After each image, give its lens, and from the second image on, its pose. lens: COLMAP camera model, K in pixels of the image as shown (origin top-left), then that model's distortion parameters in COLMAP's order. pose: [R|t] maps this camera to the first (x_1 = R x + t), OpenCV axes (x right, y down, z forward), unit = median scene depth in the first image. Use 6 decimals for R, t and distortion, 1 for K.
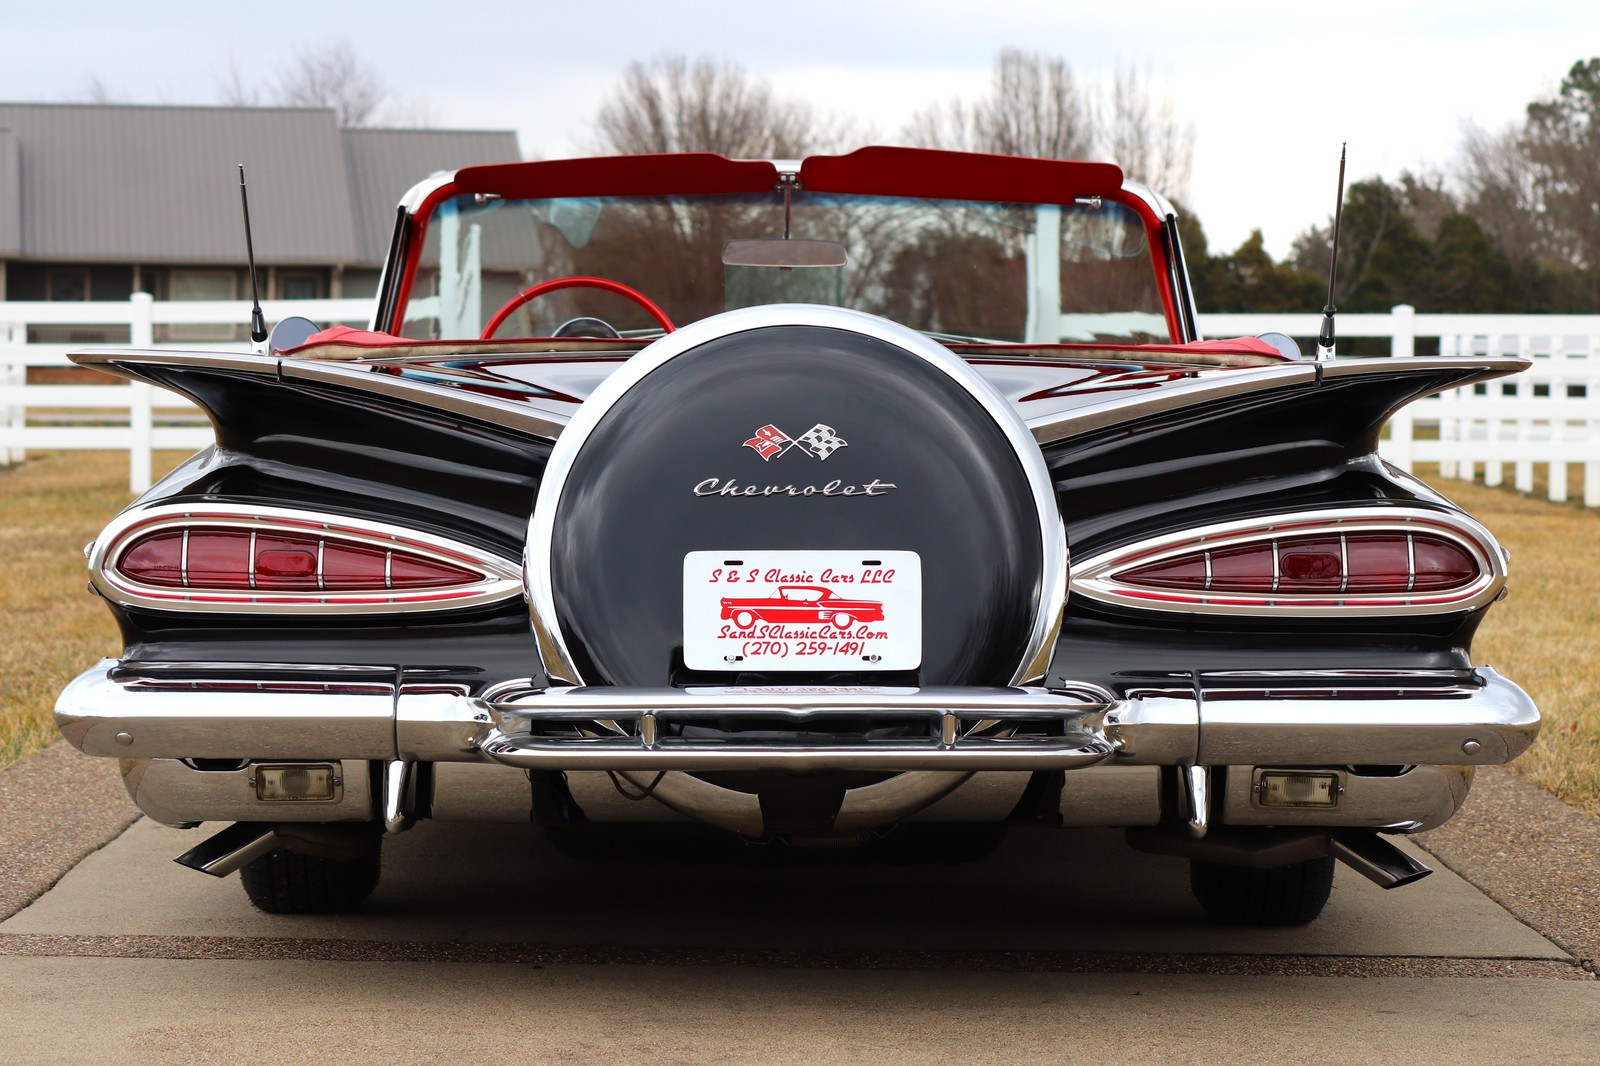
lens RADIAL K [[5612.0, 0, 799.6], [0, 5612.0, 534.2], [0, 0, 1]] dist [-0.667941, -0.807423]
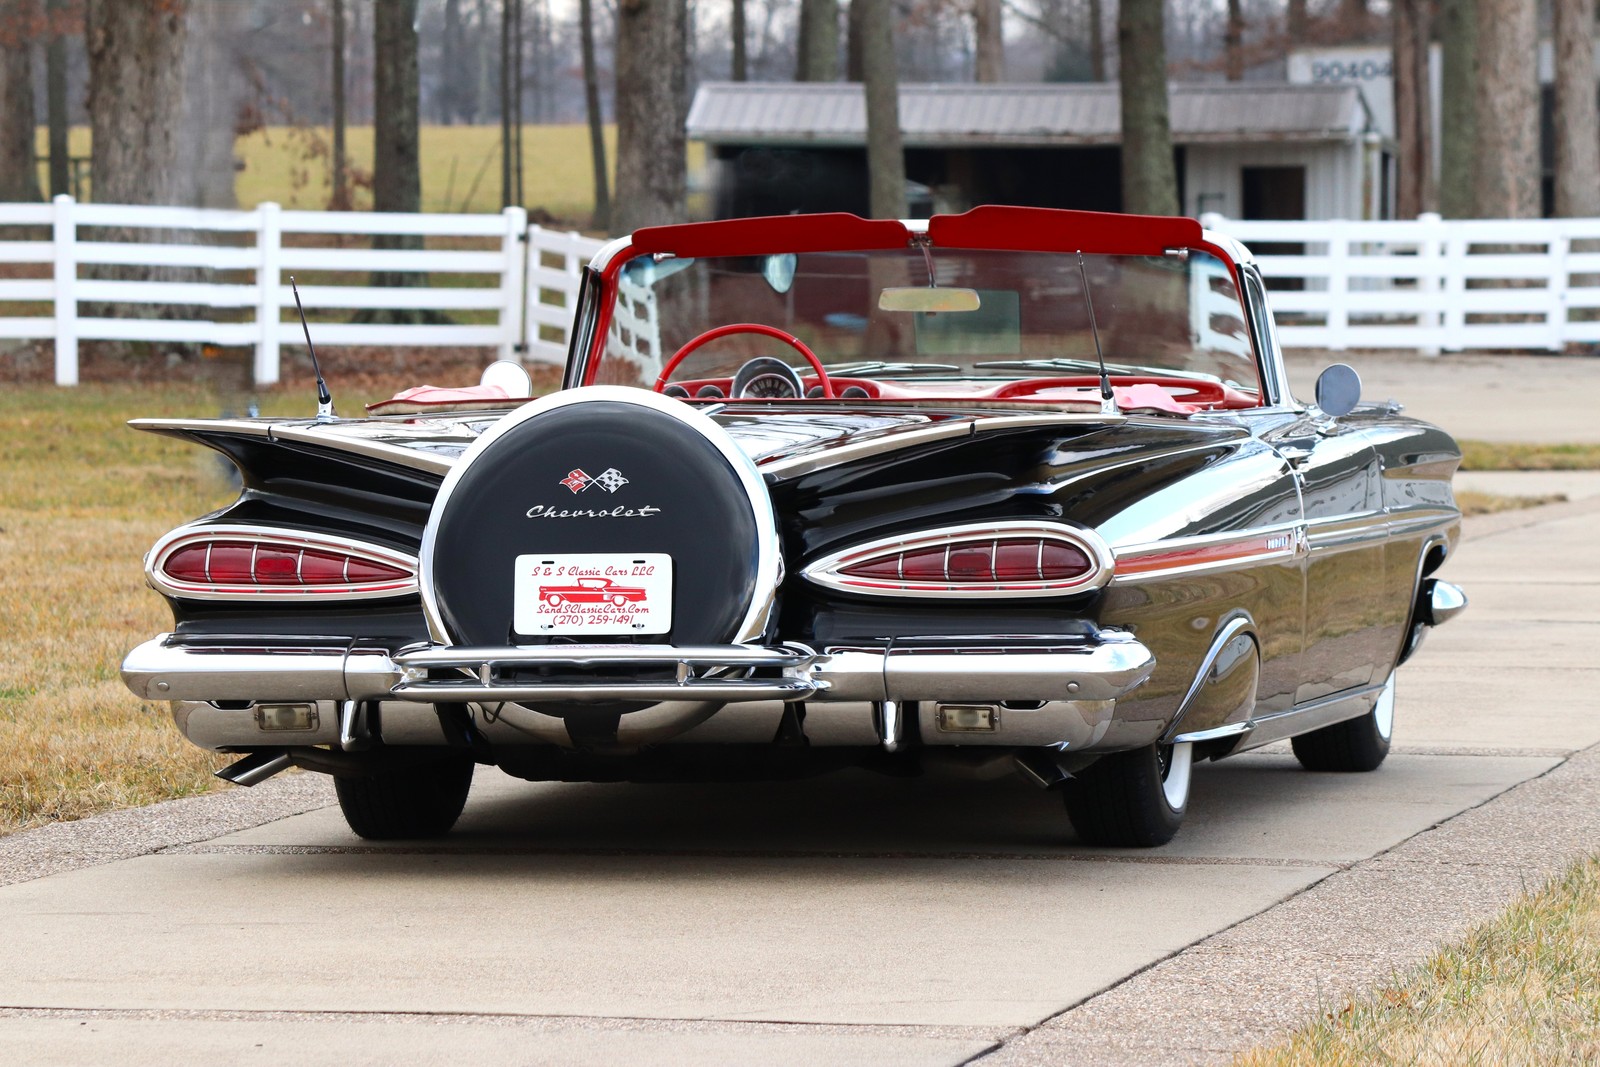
lens RADIAL K [[11035.1, 0, 800.1], [0, 11035.1, 533.5], [0, 0, 1]] dist [0.080309, -1.475951]
pose [[0.979944, -0.007912, -0.199115, 0.398141], [0.007632, 0.999969, -0.002172, 0.002675], [0.199126, 0.000609, 0.979974, -1.161189]]
